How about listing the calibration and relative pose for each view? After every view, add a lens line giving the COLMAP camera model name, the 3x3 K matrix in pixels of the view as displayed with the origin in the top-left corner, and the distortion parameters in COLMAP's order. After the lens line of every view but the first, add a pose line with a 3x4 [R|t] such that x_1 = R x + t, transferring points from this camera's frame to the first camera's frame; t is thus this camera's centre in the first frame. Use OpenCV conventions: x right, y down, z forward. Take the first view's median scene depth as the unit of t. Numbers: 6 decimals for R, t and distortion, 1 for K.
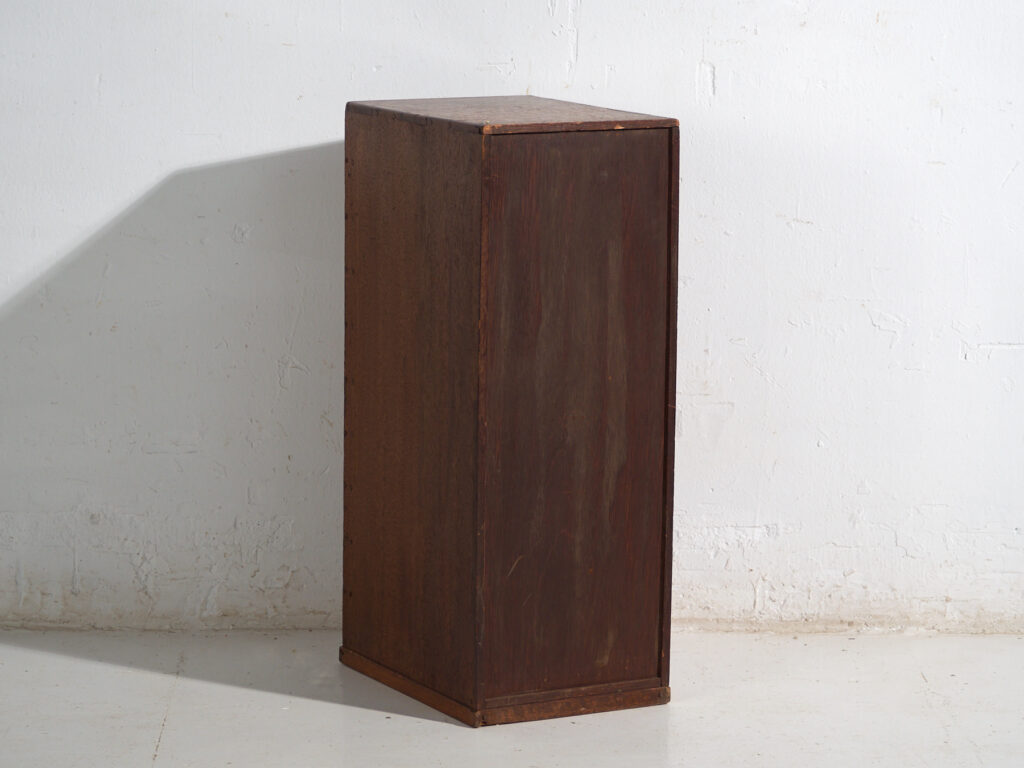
lens RADIAL K [[3863.7, 0, 512.9], [0, 3863.7, 376.6], [0, 0, 1]] dist [0.011168, 0.000000]
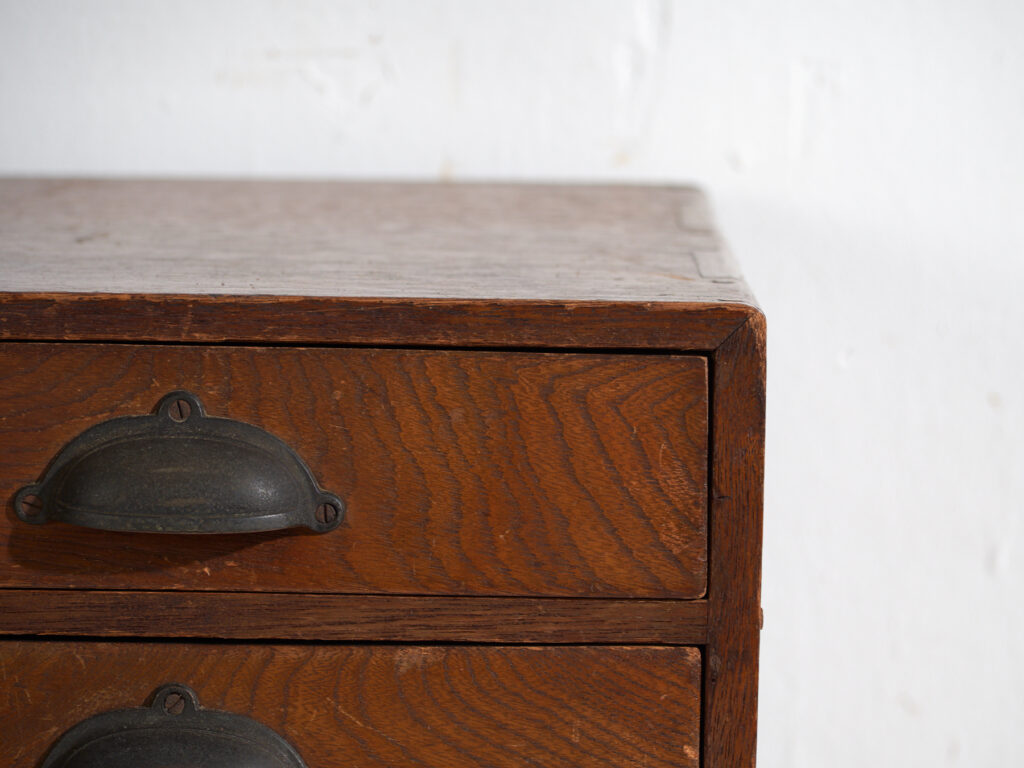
lens RADIAL K [[5701.0, 0, 512.6], [0, 5701.0, 385.3], [0, 0, 1]] dist [-0.045300, 0.000000]
pose [[0.999409, 0.001741, -0.034321, 0.018681], [-0.003598, 0.998528, -0.054117, -0.043172], [0.034177, 0.054208, 0.997945, 0.658412]]
